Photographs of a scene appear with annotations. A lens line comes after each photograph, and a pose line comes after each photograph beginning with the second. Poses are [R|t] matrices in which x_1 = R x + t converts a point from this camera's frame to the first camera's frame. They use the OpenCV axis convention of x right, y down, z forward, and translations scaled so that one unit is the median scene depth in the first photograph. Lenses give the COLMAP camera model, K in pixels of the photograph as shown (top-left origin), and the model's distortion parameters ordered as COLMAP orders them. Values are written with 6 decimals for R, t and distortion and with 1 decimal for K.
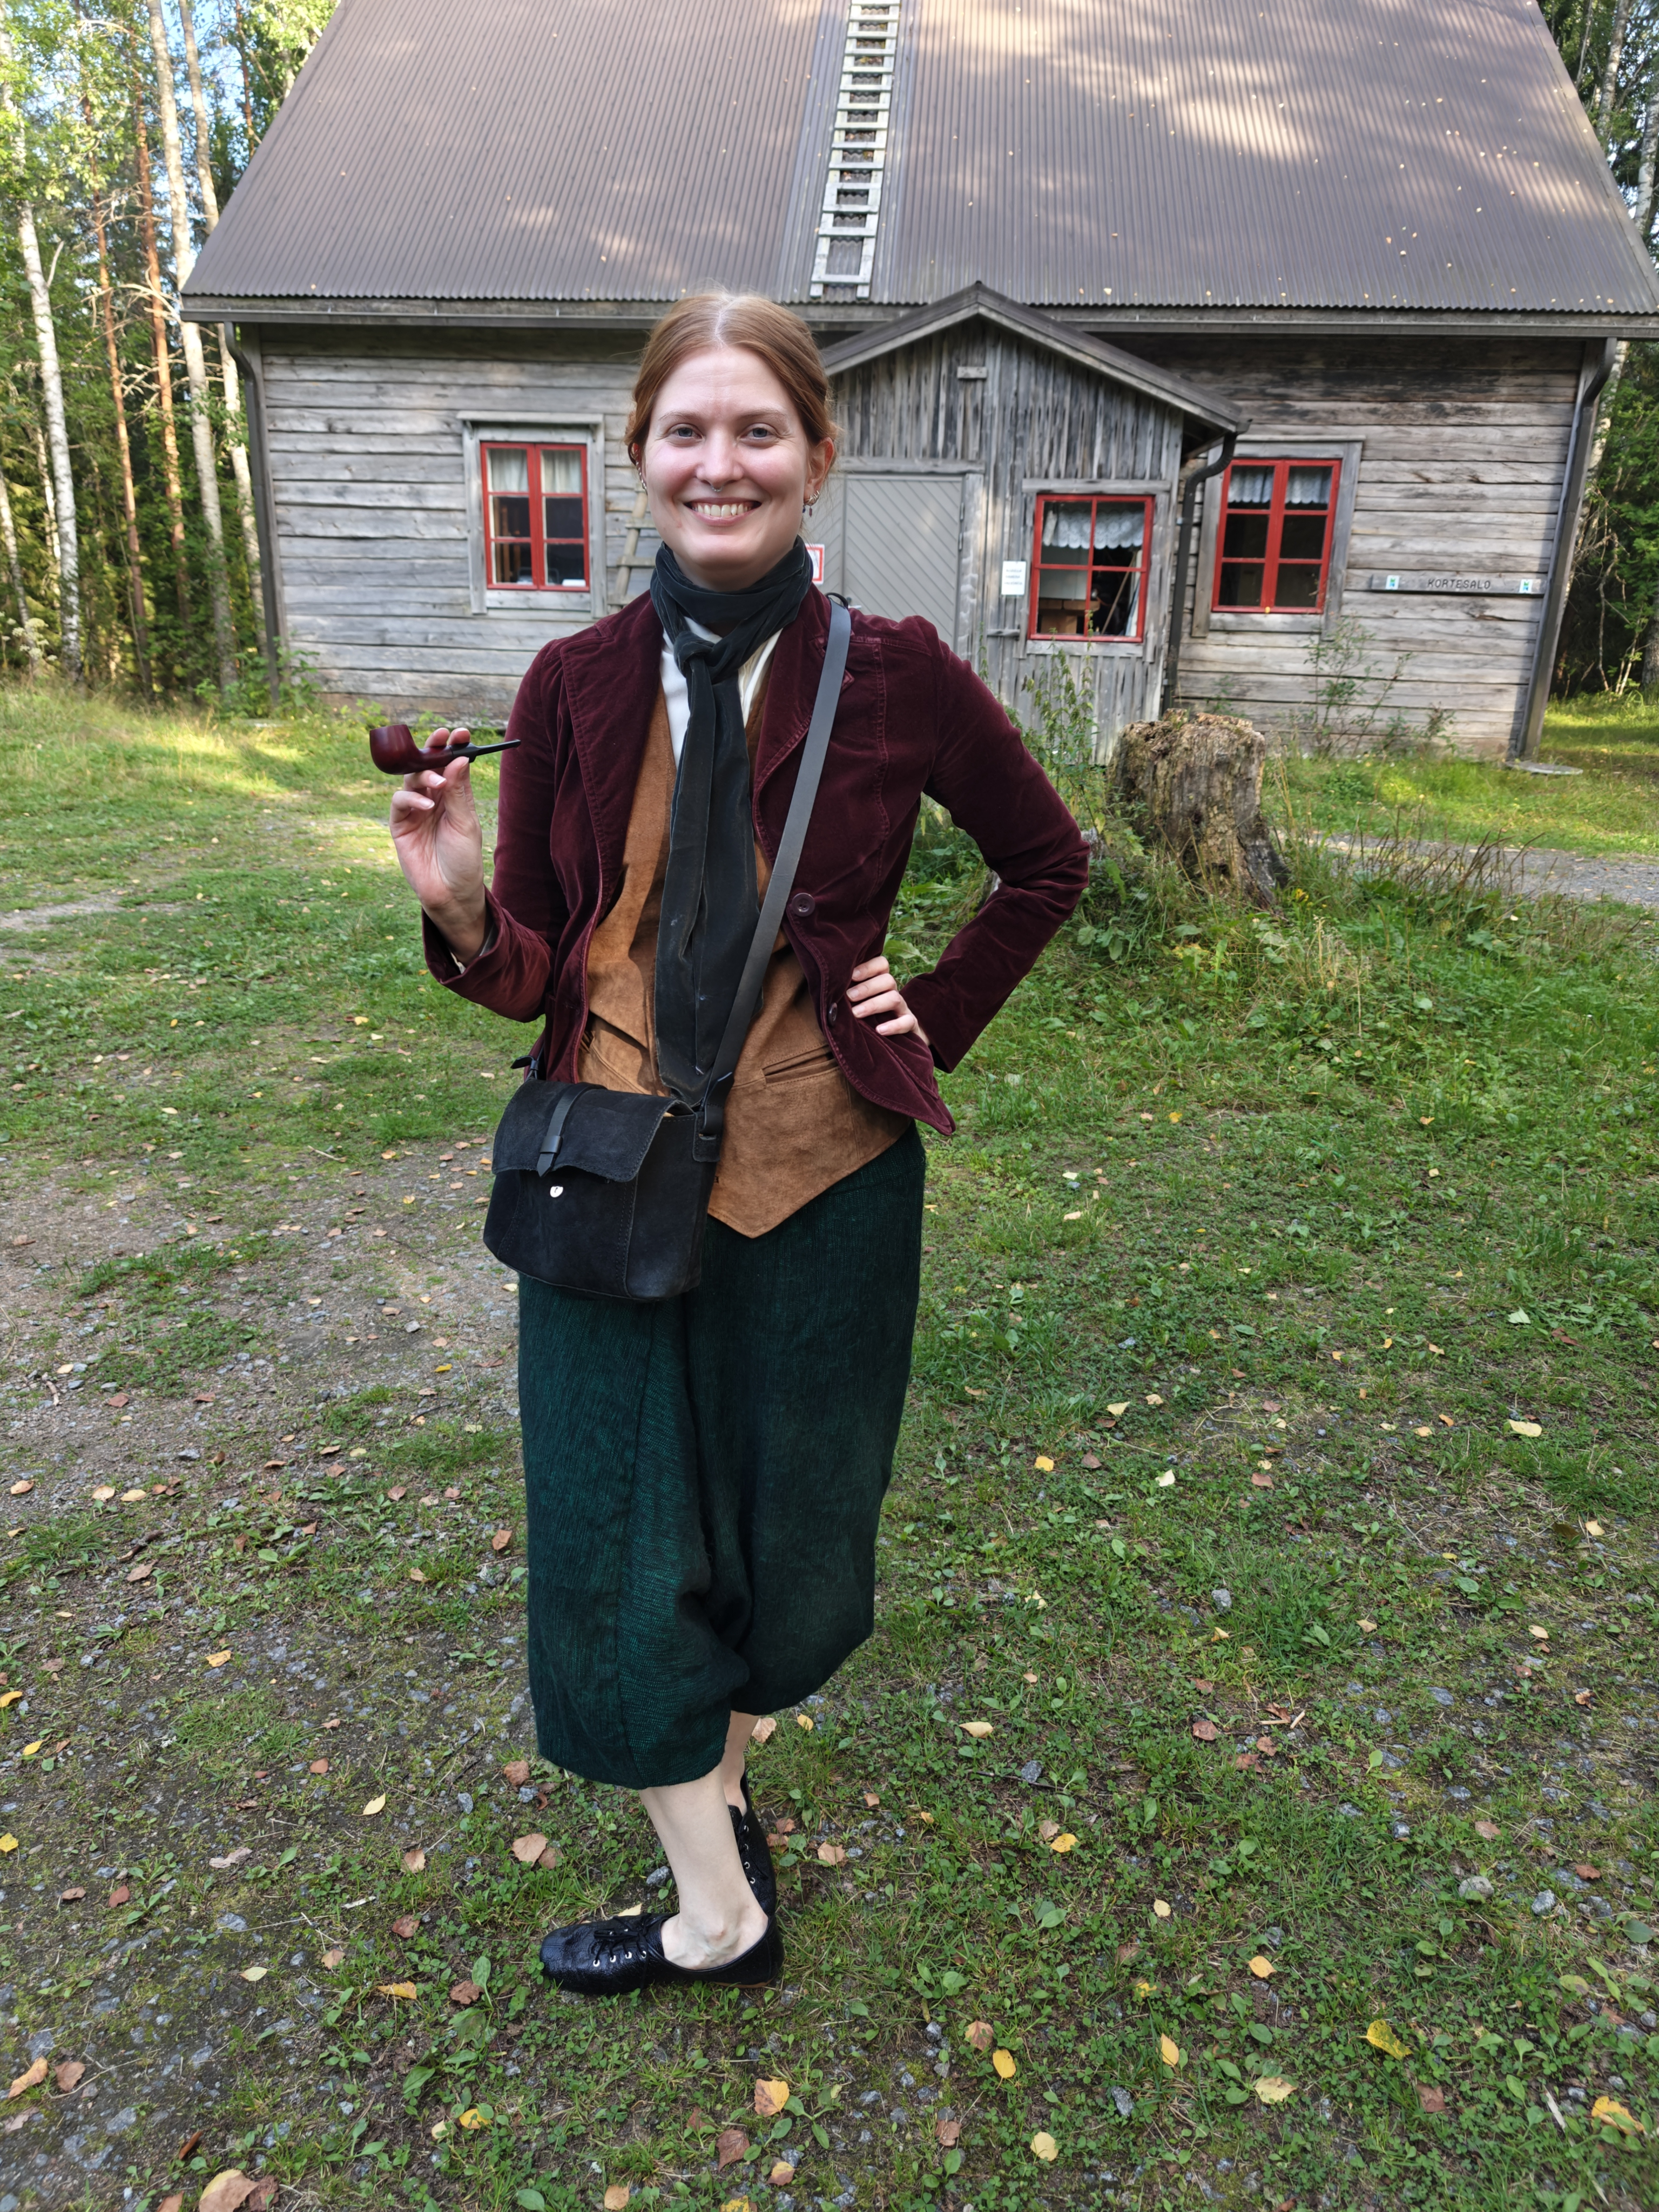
lens RADIAL K [[1525.6, 0, 827.4], [0, 1525.6, 1092.6], [0, 0, 1]] dist [0.043986, -0.041928]
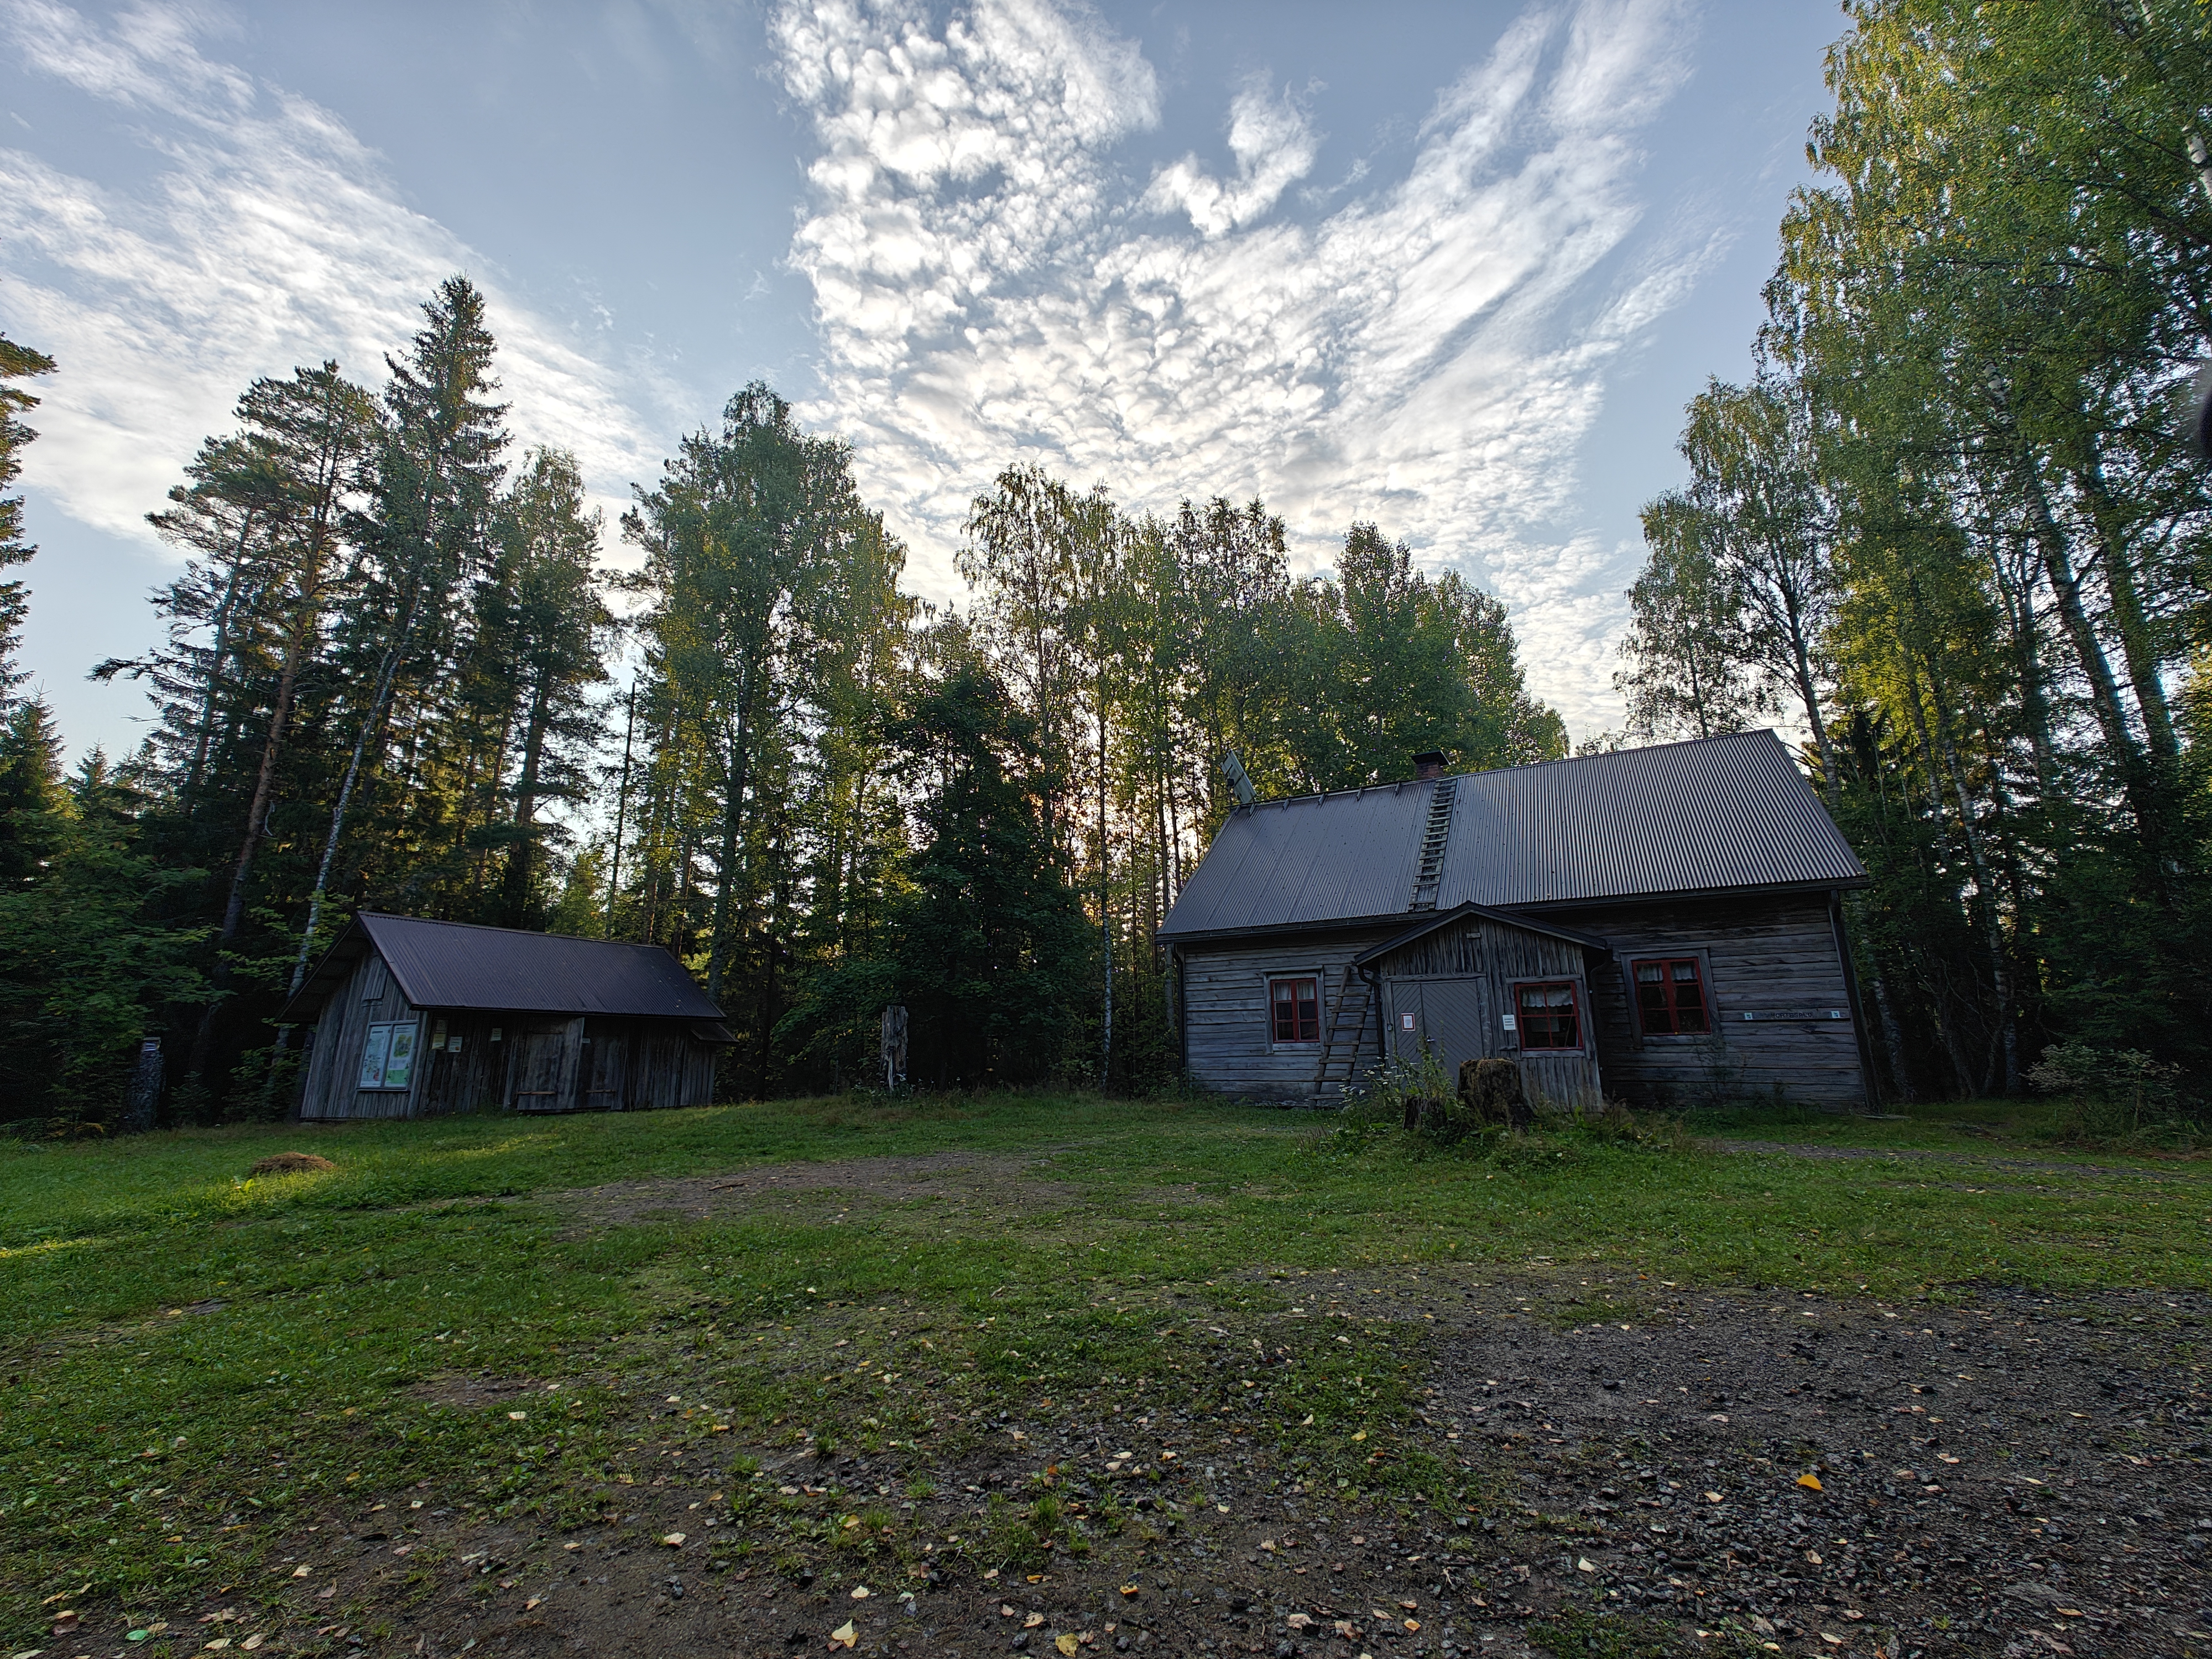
lens RADIAL K [[923.6, 0, 1116.6], [0, 923.6, 831.4], [0, 0, 1]] dist [0.011273, 0.000016]
pose [[0.910581, -0.136241, -0.390231, 0.379694], [-0.094033, 0.851075, -0.516555, 0.347386], [0.402492, 0.507060, 0.762162, -0.735162]]
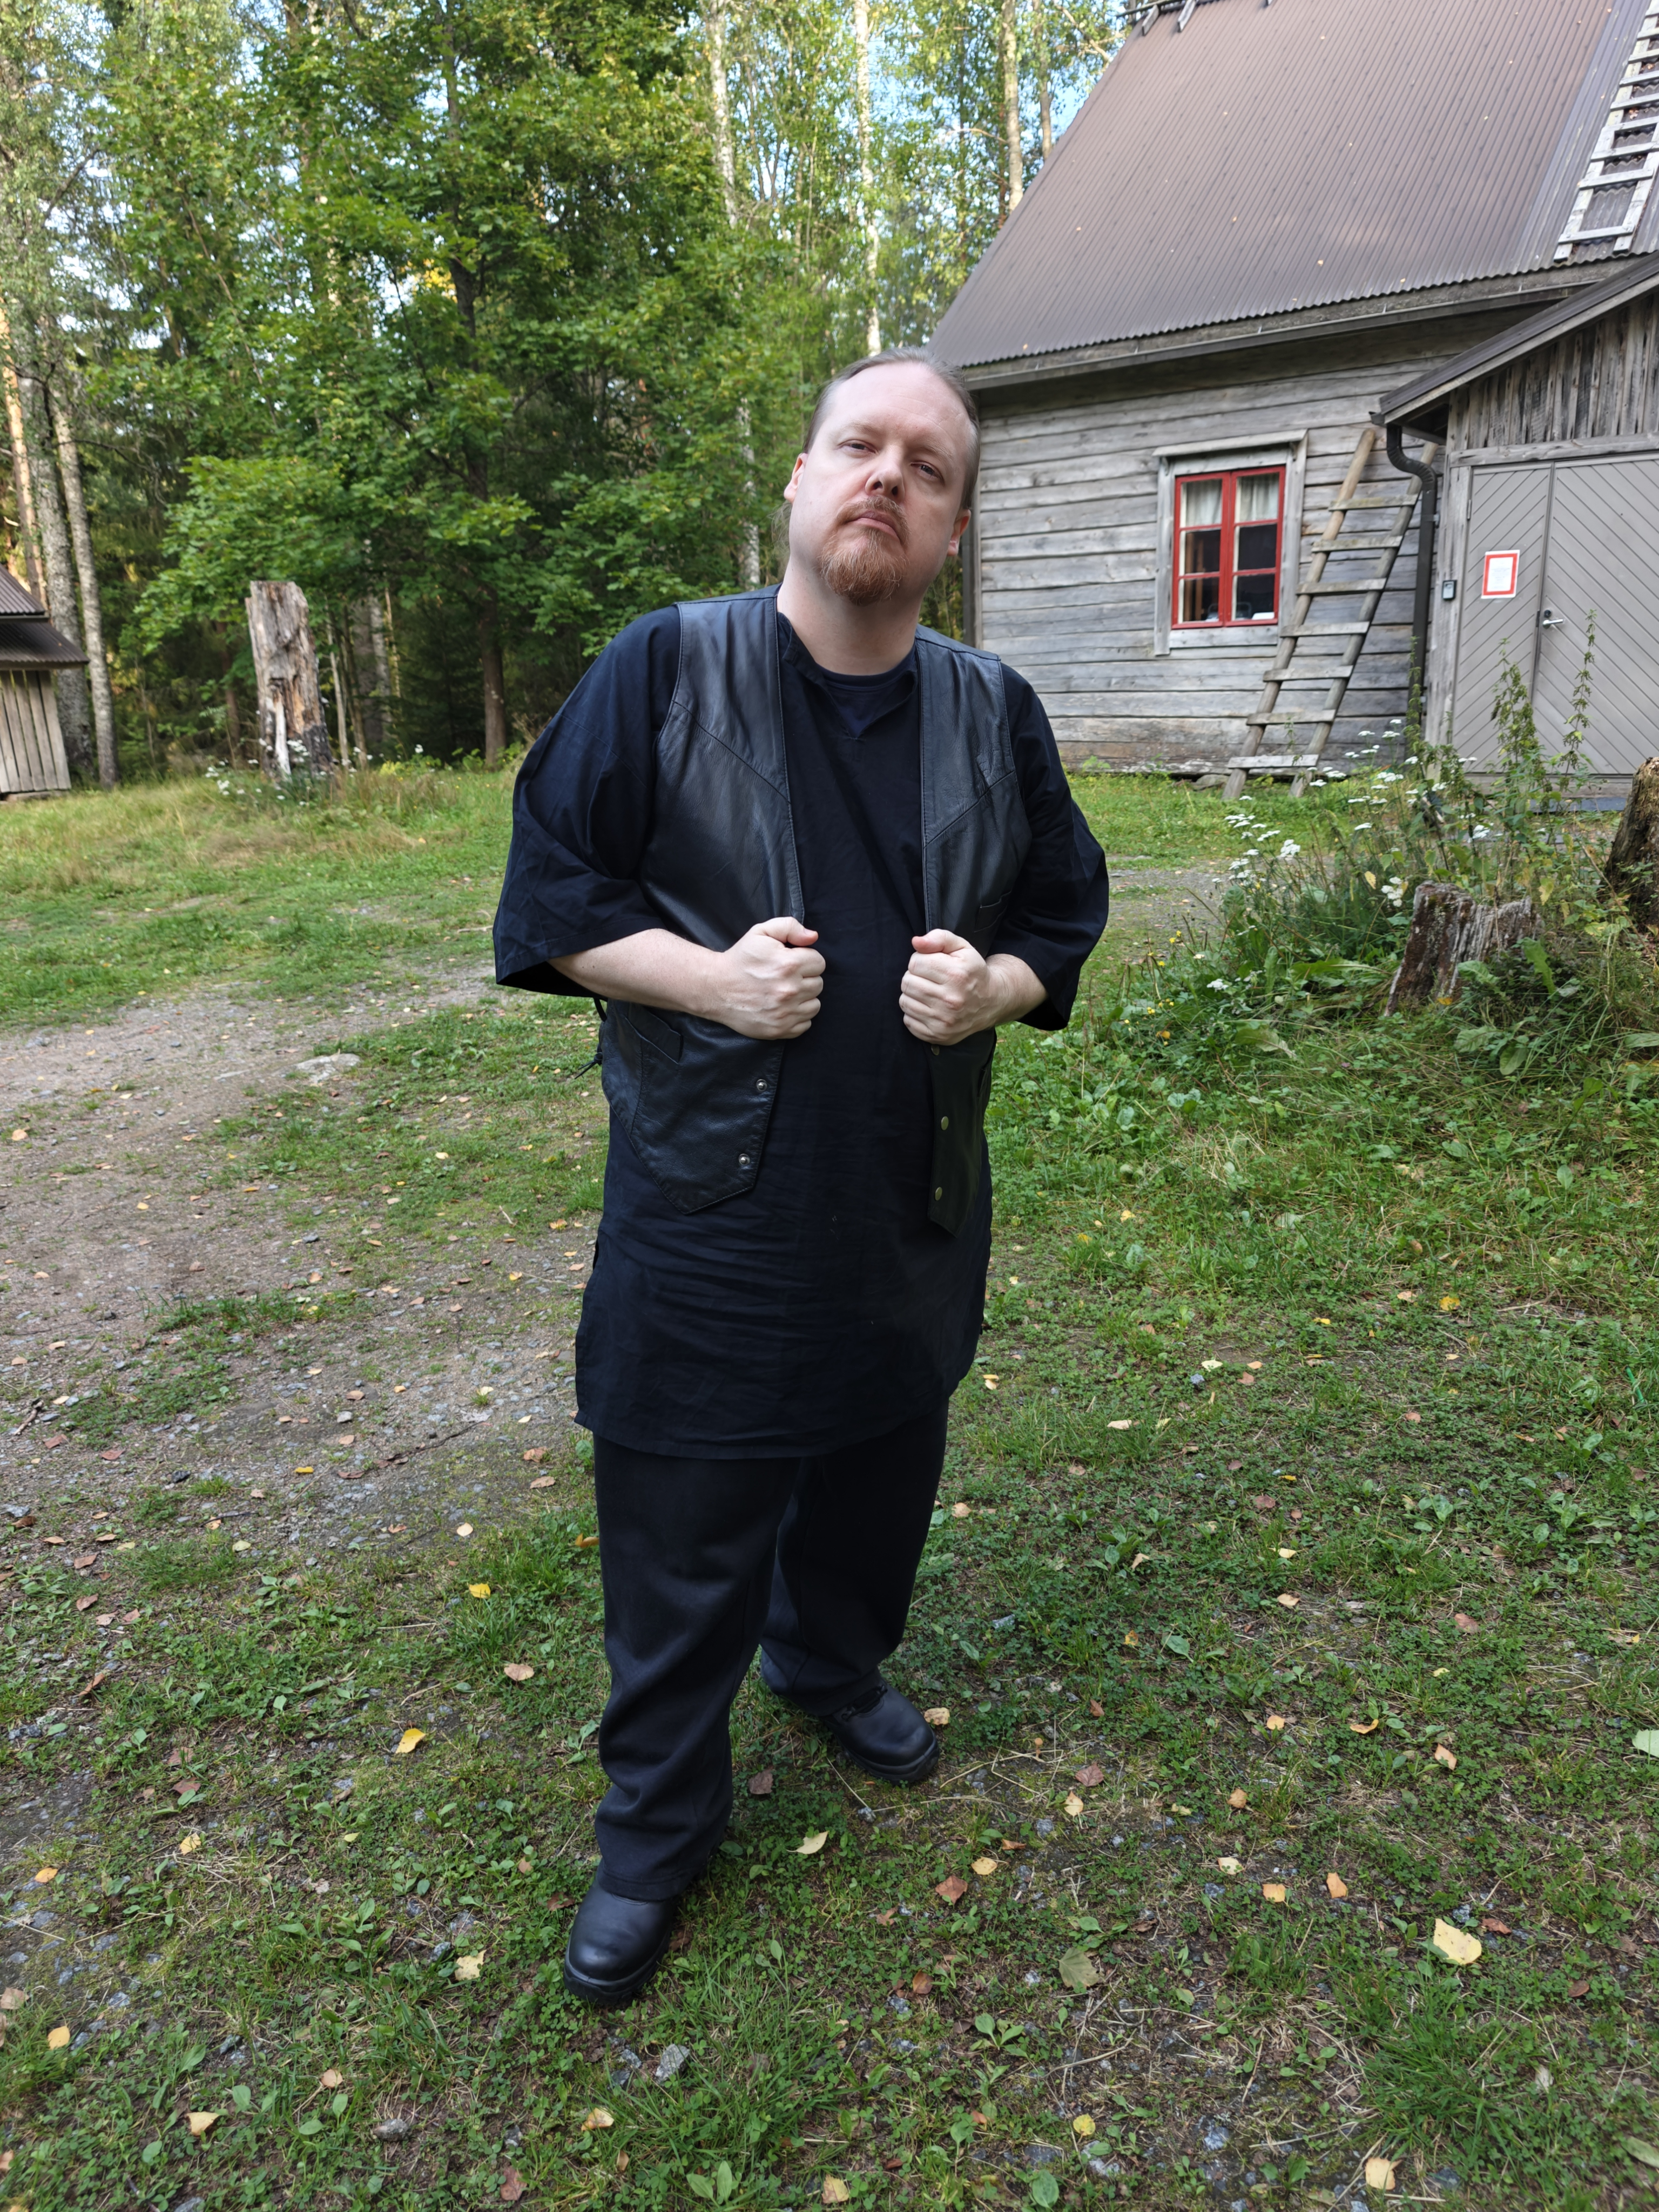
lens RADIAL K [[1532.1, 0, 821.3], [0, 1532.1, 1098.8], [0, 0, 1]] dist [0.048521, -0.050581]
pose [[0.862123, 0.079693, -0.500393, 0.274235], [-0.090661, 0.995879, 0.002406, -0.045563], [0.498523, 0.043292, 0.865795, 0.183231]]
